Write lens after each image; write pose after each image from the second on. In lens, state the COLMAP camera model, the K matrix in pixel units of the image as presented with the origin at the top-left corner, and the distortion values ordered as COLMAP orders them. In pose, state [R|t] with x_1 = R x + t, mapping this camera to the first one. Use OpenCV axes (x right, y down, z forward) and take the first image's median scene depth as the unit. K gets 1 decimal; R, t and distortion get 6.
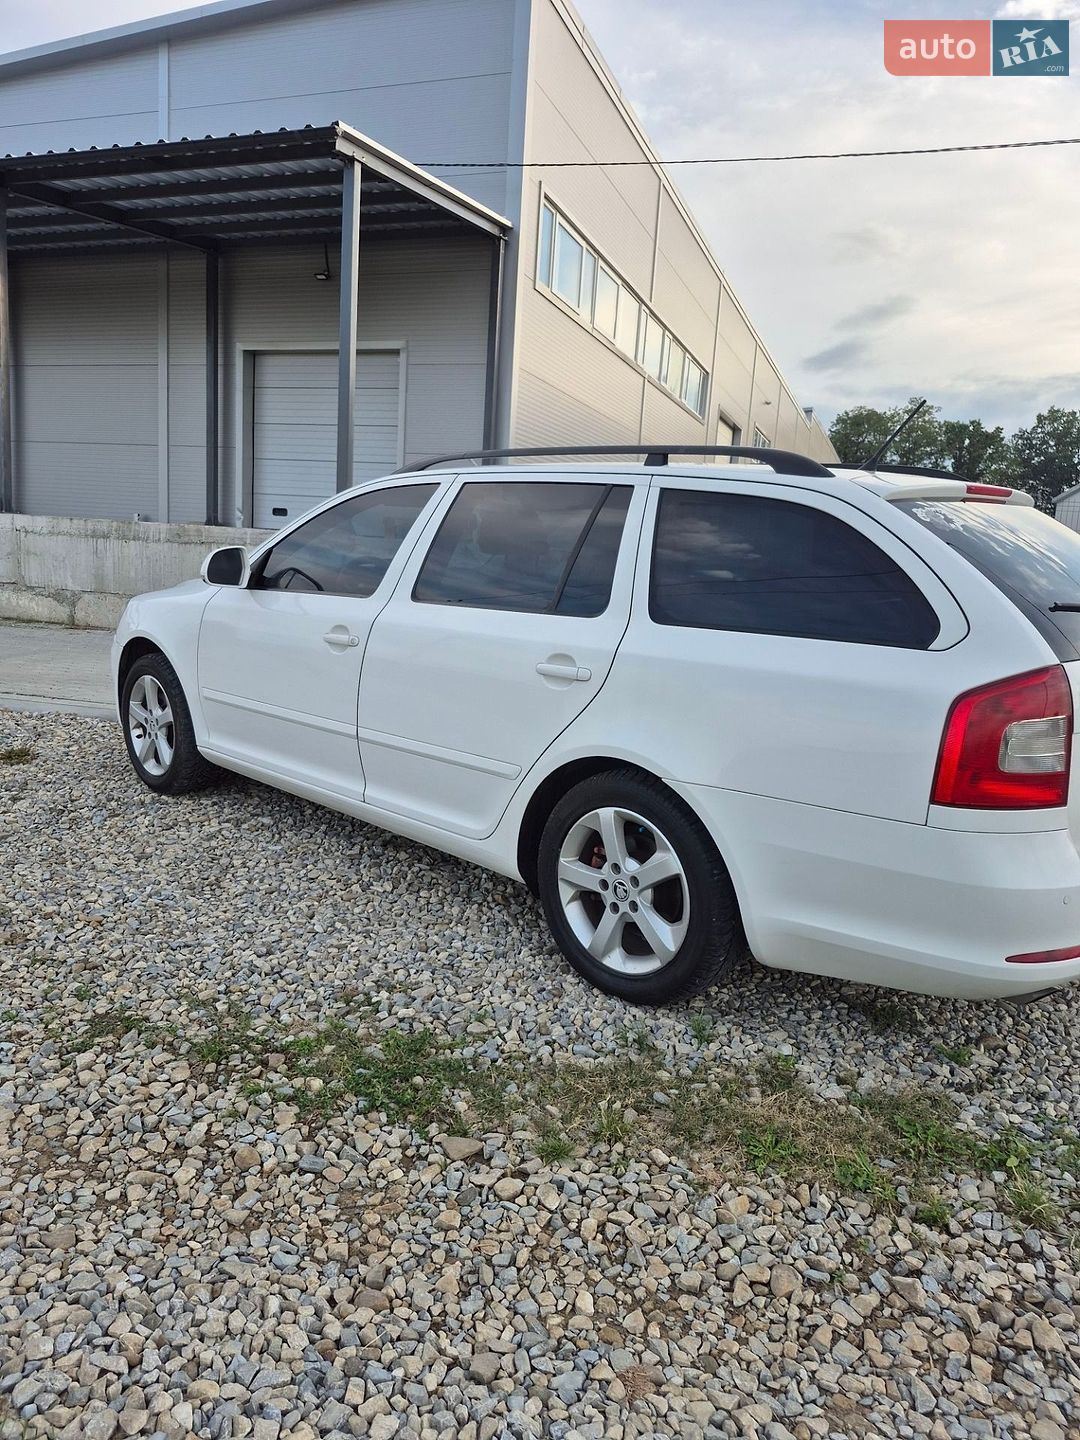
lens RADIAL K [[1006.0, 0, 513.5], [0, 1006.0, 715.7], [0, 0, 1]] dist [0.096023, -0.138267]
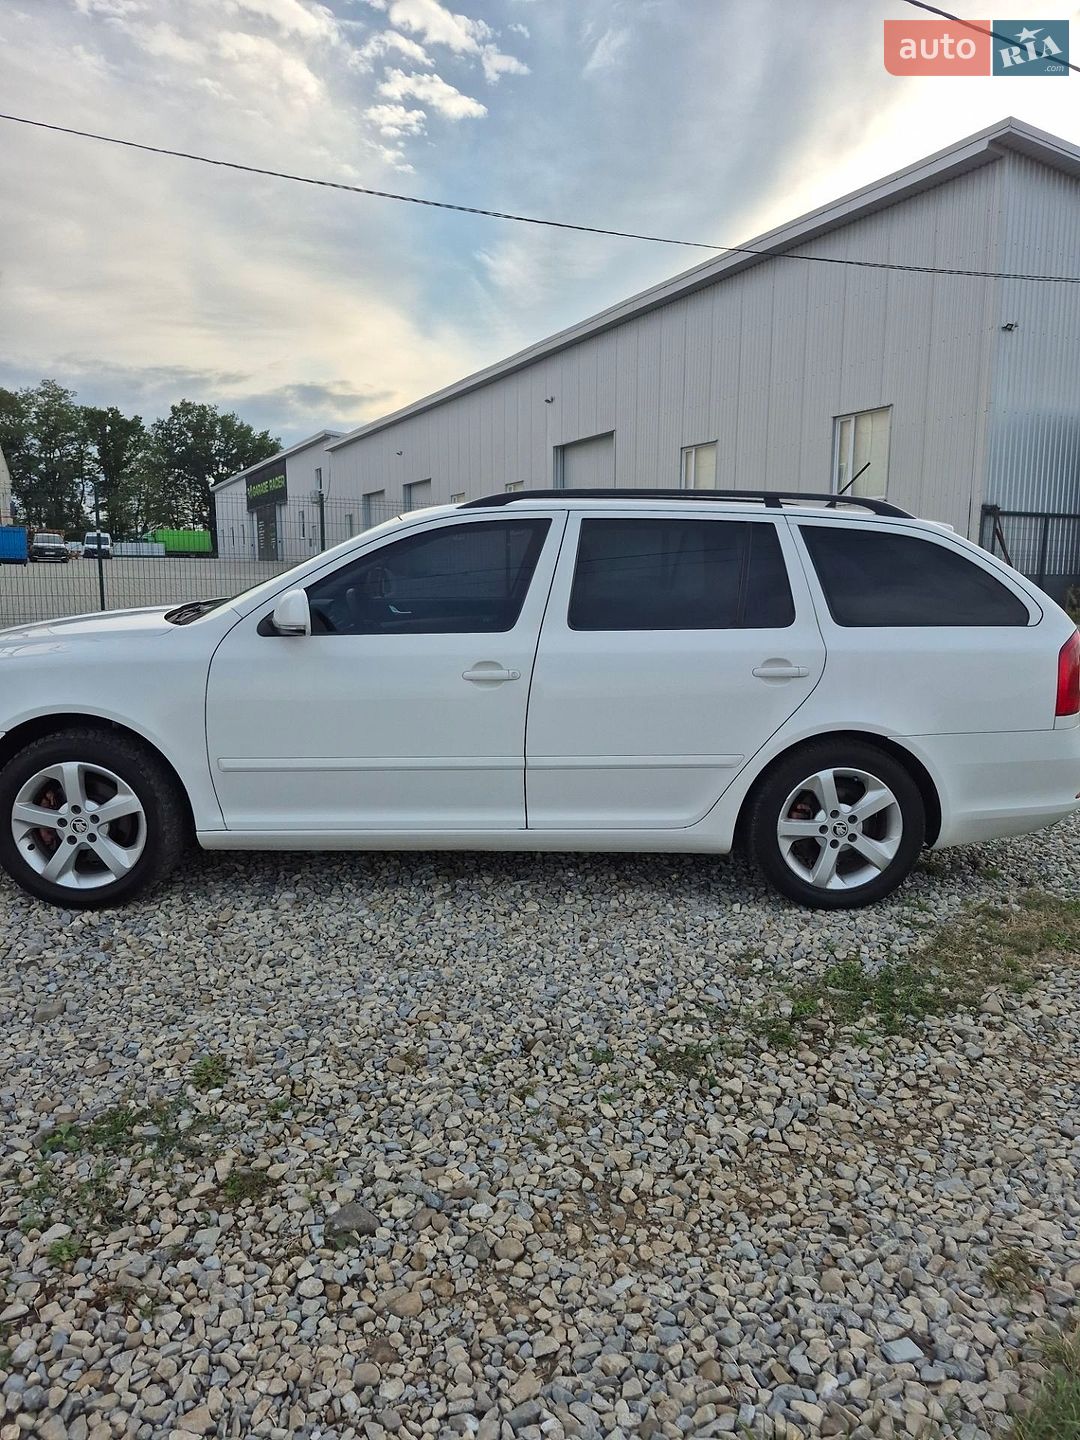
lens RADIAL K [[1011.1, 0, 548.5], [0, 1011.1, 719.3], [0, 0, 1]] dist [0.101772, -0.149895]
pose [[0.678016, -0.157018, 0.718081, -0.859834], [0.145684, 0.986244, 0.078100, -0.102454], [-0.720466, 0.051660, 0.691564, 0.265308]]
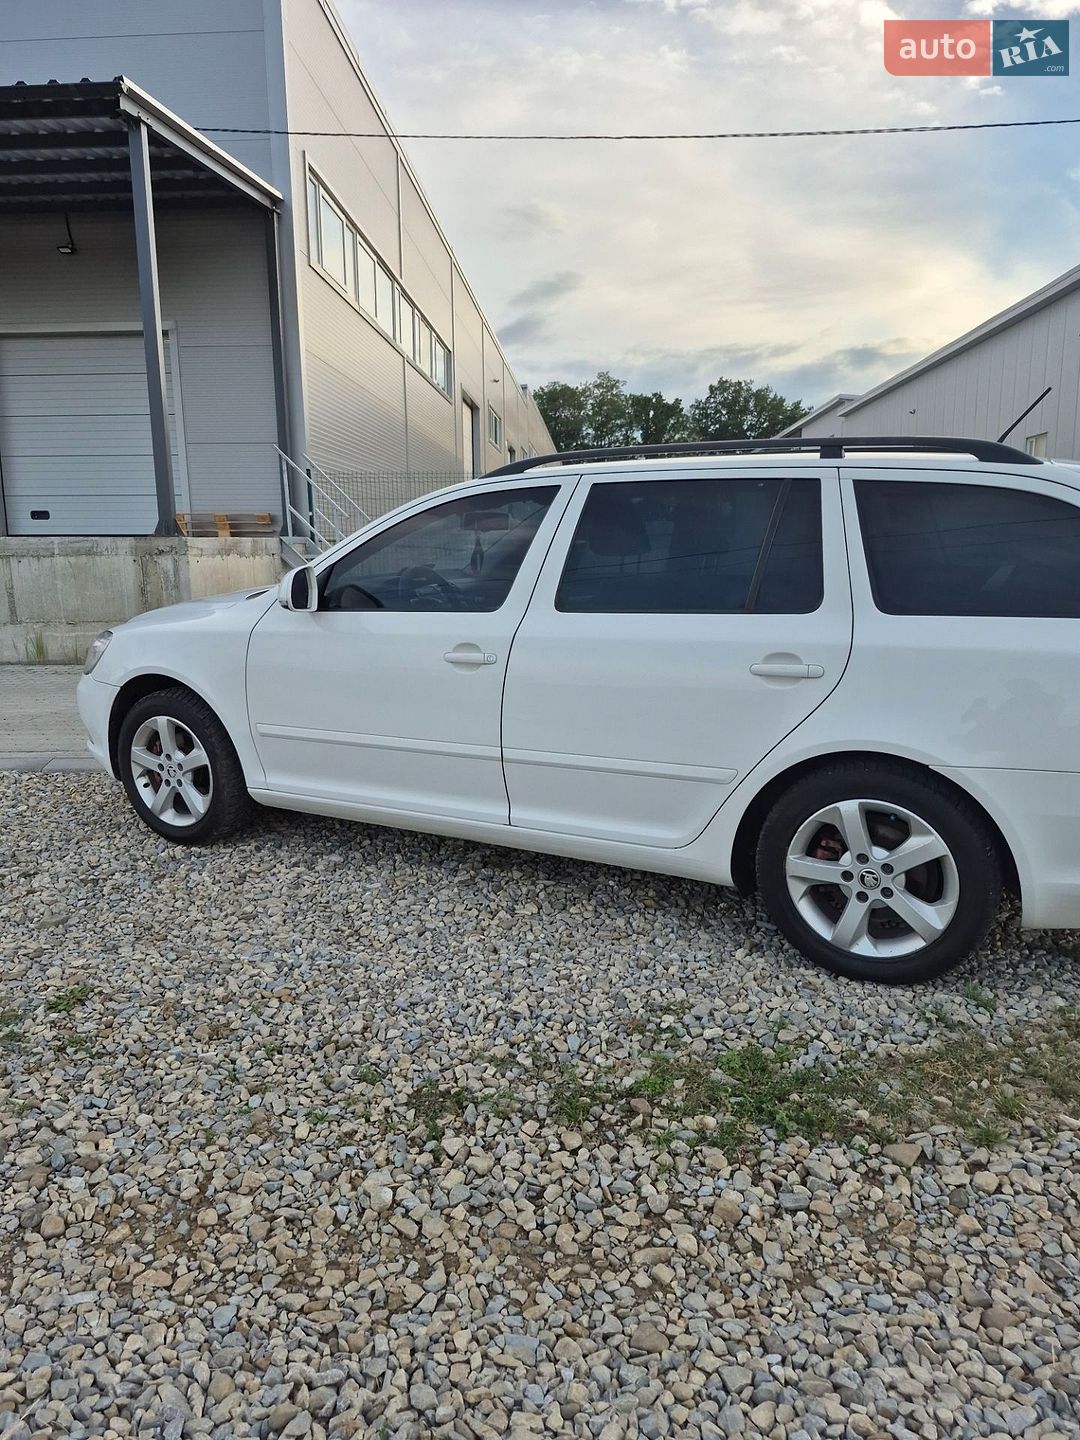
lens RADIAL K [[1004.6, 0, 503.8], [0, 1004.6, 743.5], [0, 0, 1]] dist [0.079409, -0.097343]
pose [[0.960671, -0.113854, 0.253277, -0.388104], [0.102421, 0.993053, 0.057920, -0.047798], [-0.258112, -0.029701, 0.965658, 0.083634]]
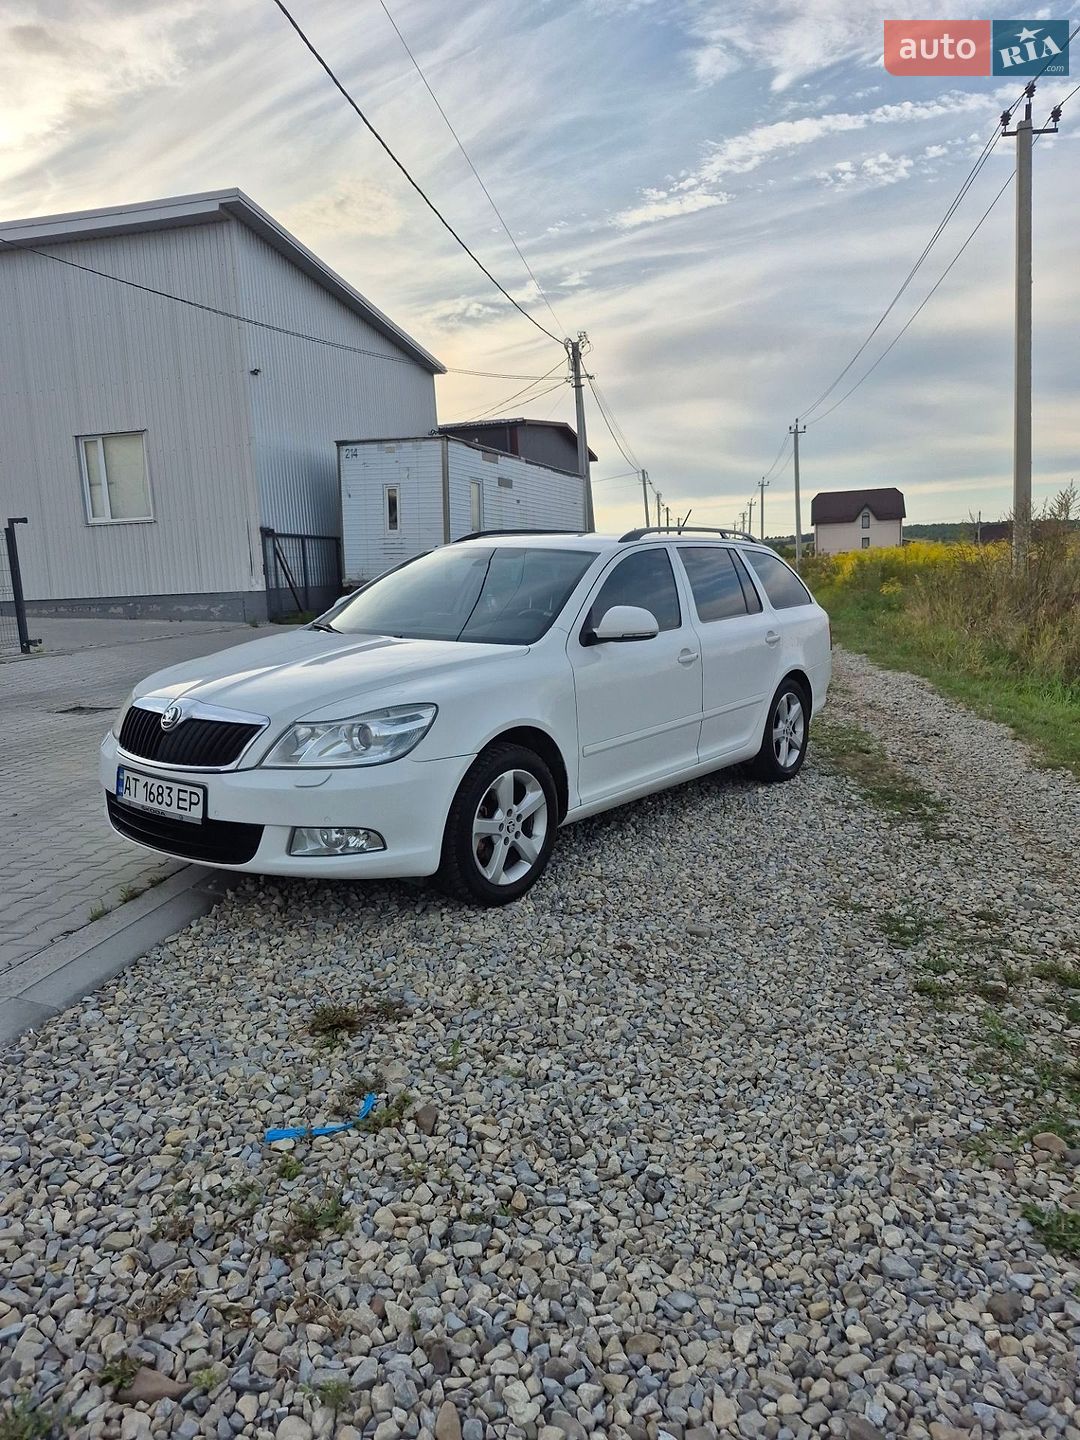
lens RADIAL K [[1002.1, 0, 572.6], [0, 1002.1, 721.6], [0, 0, 1]] dist [0.079013, -0.087539]
pose [[-0.155850, -0.196023, 0.968135, -1.533228], [0.187034, 0.956525, 0.223781, -0.336646], [-0.969912, 0.215950, -0.112412, 1.335726]]
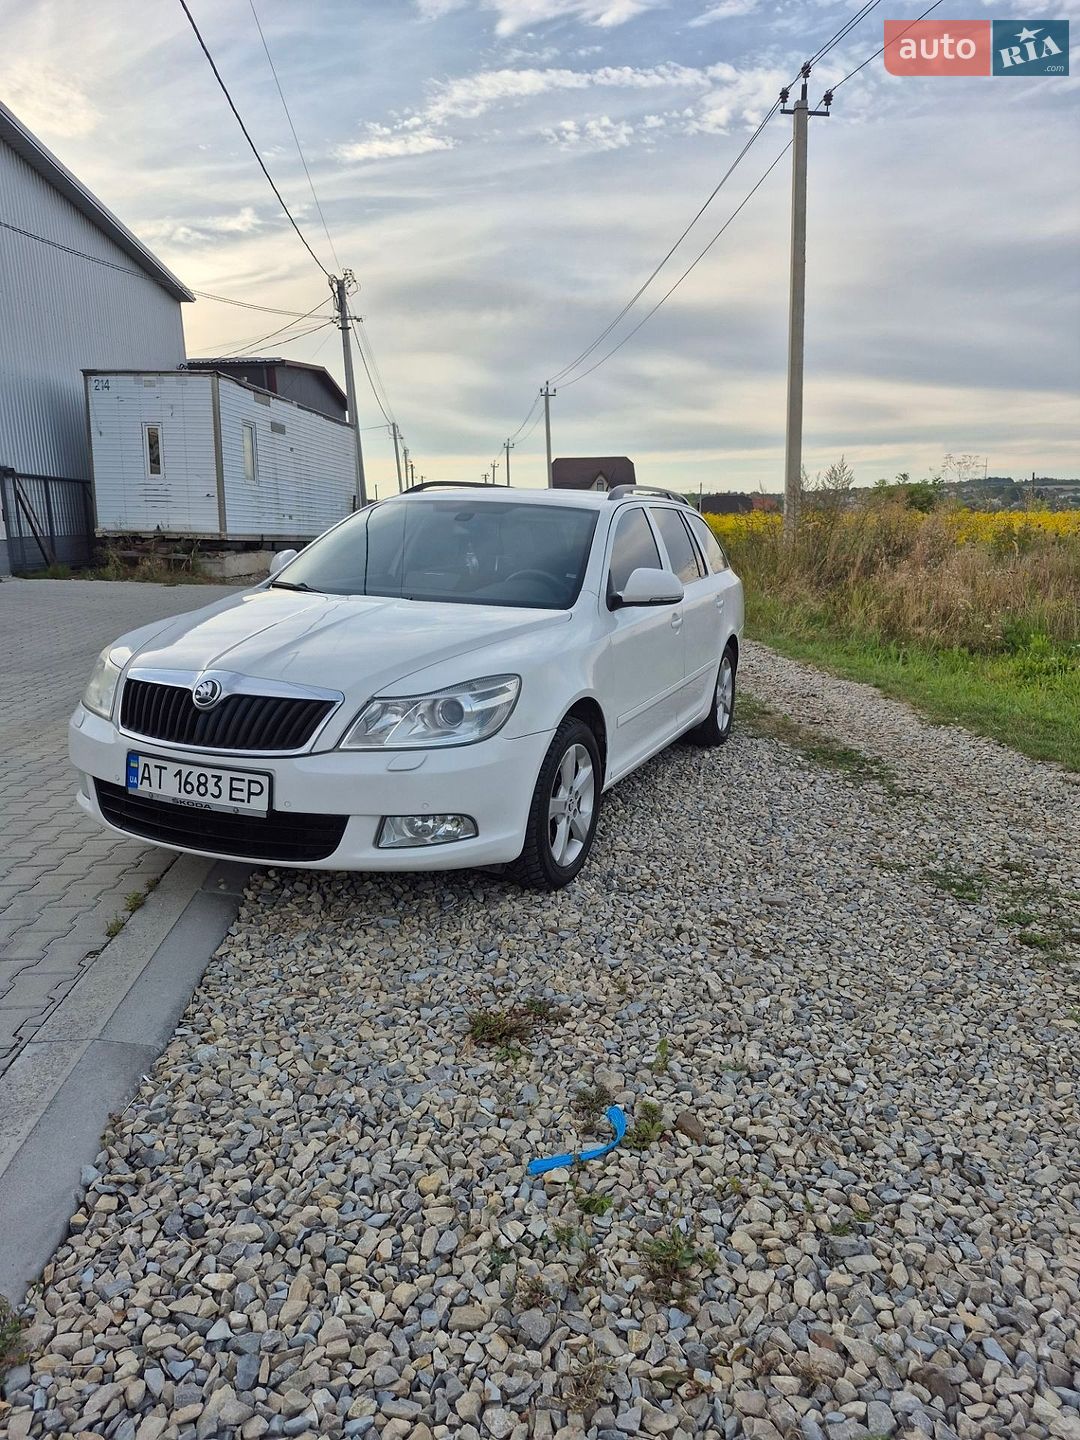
lens RADIAL K [[993.0, 0, 575.7], [0, 993.0, 758.3], [0, 0, 1]] dist [0.060286, -0.065148]
pose [[-0.403072, -0.258869, 0.877793, -1.362264], [0.135273, 0.931771, 0.336904, -0.380593], [-0.905116, 0.254538, -0.340552, 1.639462]]
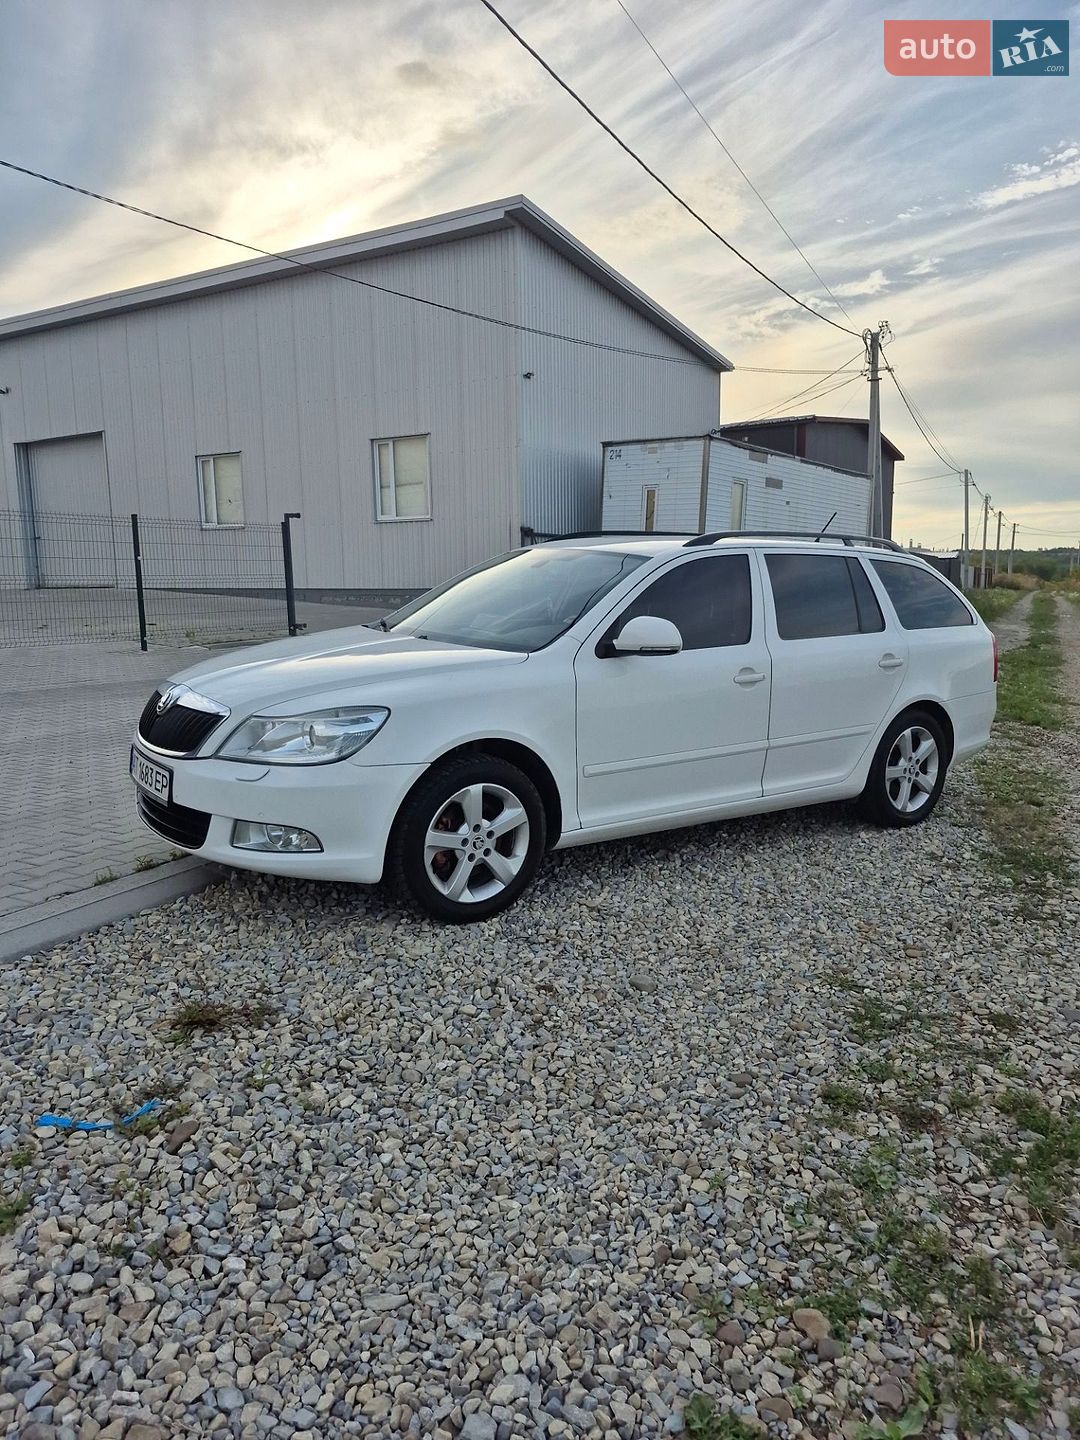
lens RADIAL K [[1009.3, 0, 559.5], [0, 1009.3, 734.3], [0, 0, 1]] dist [0.072365, -0.079069]
pose [[0.158572, -0.204472, 0.965943, -1.457866], [0.168119, 0.969626, 0.177653, -0.274110], [-0.972929, 0.134223, 0.188131, 1.002494]]
